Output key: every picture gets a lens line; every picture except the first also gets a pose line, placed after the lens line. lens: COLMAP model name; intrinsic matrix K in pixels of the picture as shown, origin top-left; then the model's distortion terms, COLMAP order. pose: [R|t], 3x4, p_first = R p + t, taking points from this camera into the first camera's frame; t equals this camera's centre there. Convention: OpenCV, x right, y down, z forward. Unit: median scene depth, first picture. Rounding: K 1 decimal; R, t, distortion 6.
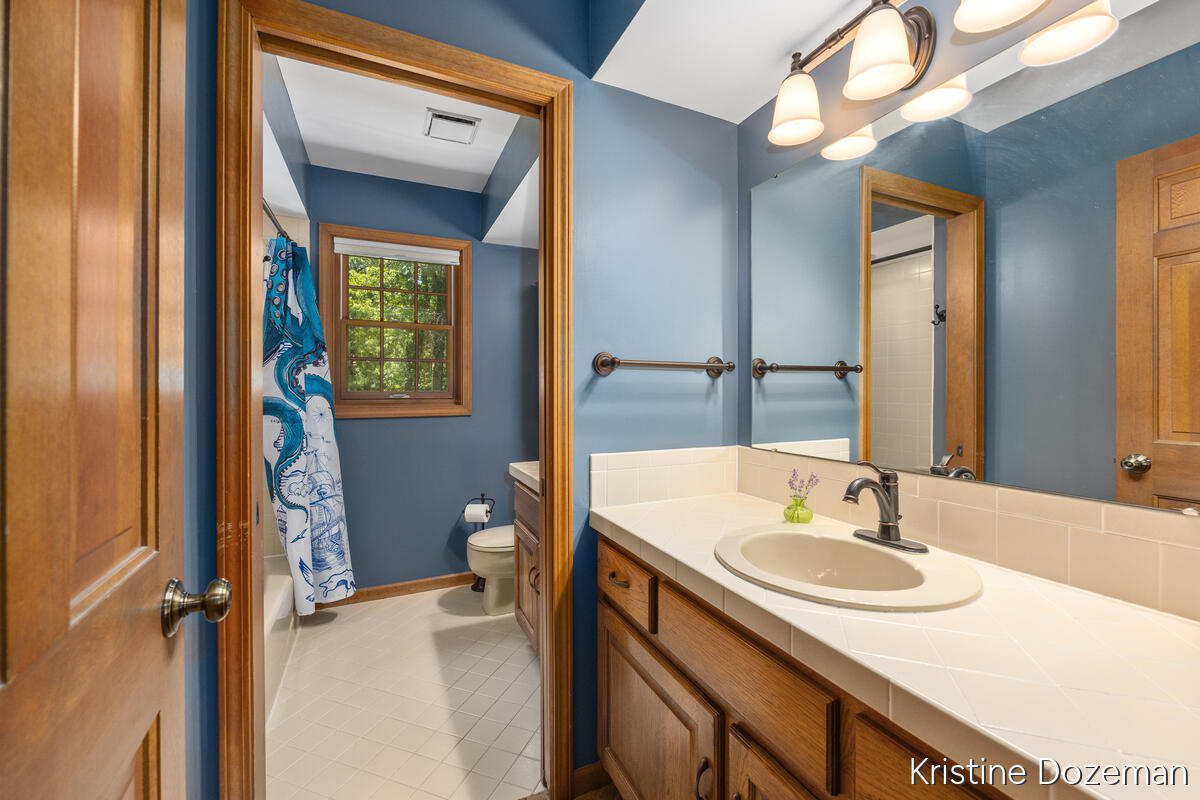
lens RADIAL K [[482.2, 0, 597.0], [0, 482.2, 403.2], [0, 0, 1]] dist [-0.000407, -0.000051]
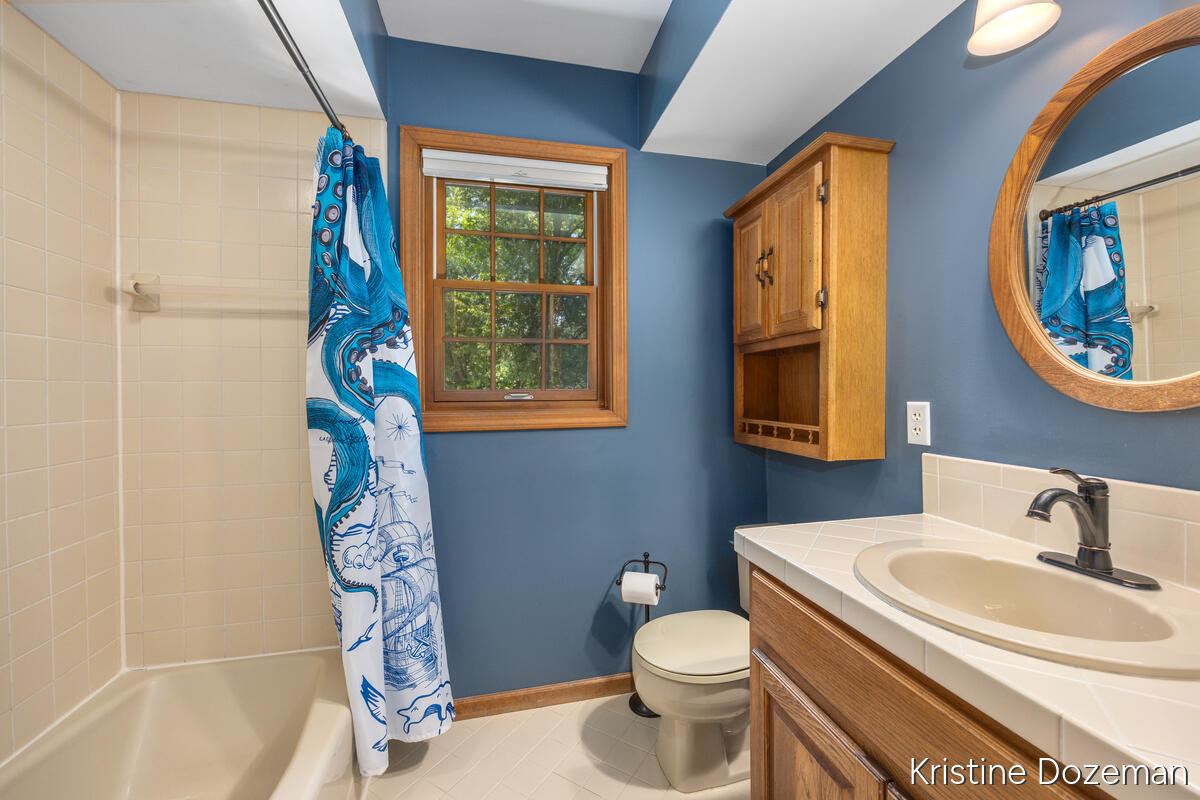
lens RADIAL K [[481.0, 0, 606.8], [0, 481.0, 394.4], [0, 0, 1]] dist [-0.000916, -0.000191]
pose [[0.982856, -0.007165, -0.184236, -0.205590], [0.006126, 0.999962, -0.006207, -0.011724], [0.184273, 0.004972, 0.982862, 0.454617]]
